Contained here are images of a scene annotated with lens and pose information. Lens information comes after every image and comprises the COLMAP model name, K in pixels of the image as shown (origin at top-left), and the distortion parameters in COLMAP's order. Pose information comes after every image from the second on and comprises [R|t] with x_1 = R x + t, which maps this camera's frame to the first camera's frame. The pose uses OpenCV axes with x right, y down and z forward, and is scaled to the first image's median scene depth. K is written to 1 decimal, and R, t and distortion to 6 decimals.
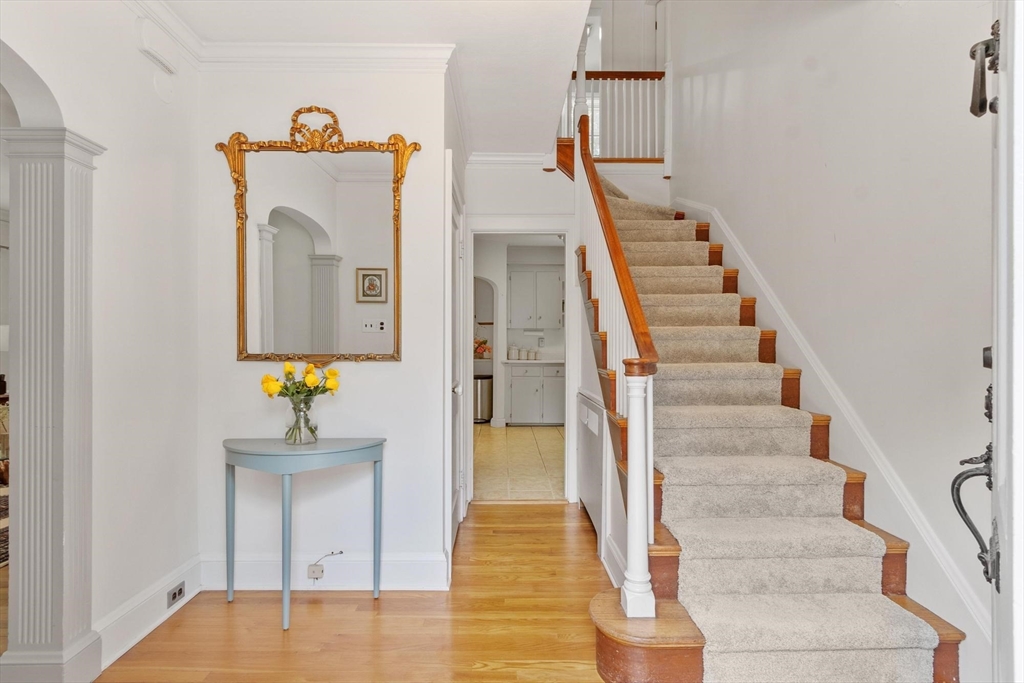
lens RADIAL K [[502.1, 0, 512.0], [0, 502.1, 341.5], [0, 0, 1]] dist [-0.000188, -0.000107]
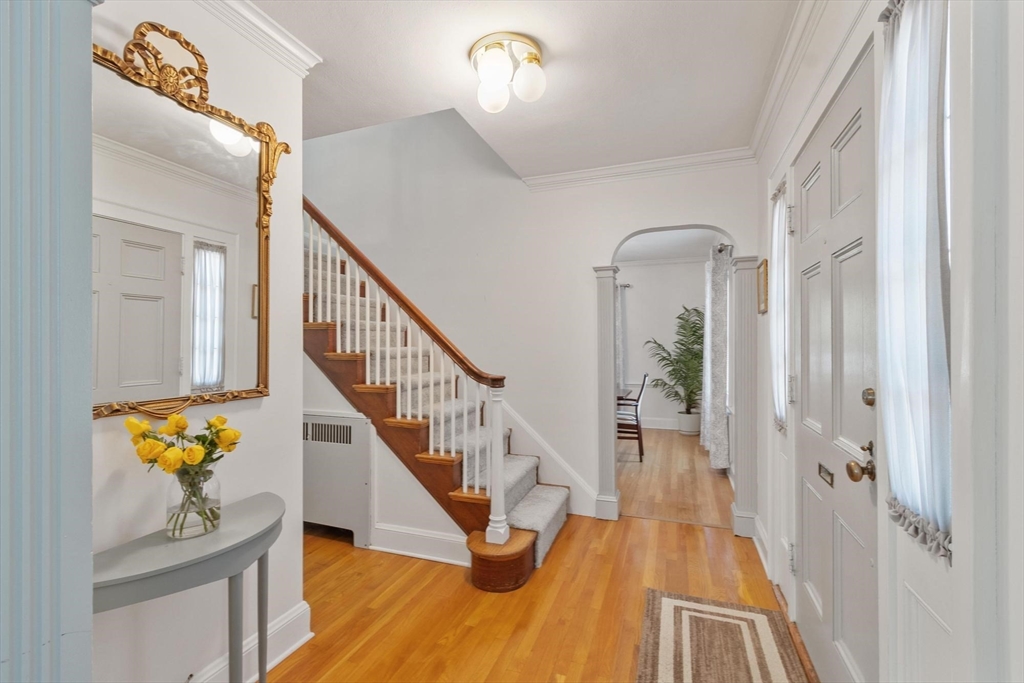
lens RADIAL K [[449.0, 0, 505.1], [0, 449.0, 332.7], [0, 0, 1]] dist [-0.001468, -0.000118]
pose [[0.361884, 0.020008, 0.932008, -0.776824], [-0.003392, 0.999791, -0.020146, -0.051978], [-0.932217, 0.004129, 0.361876, 0.364081]]
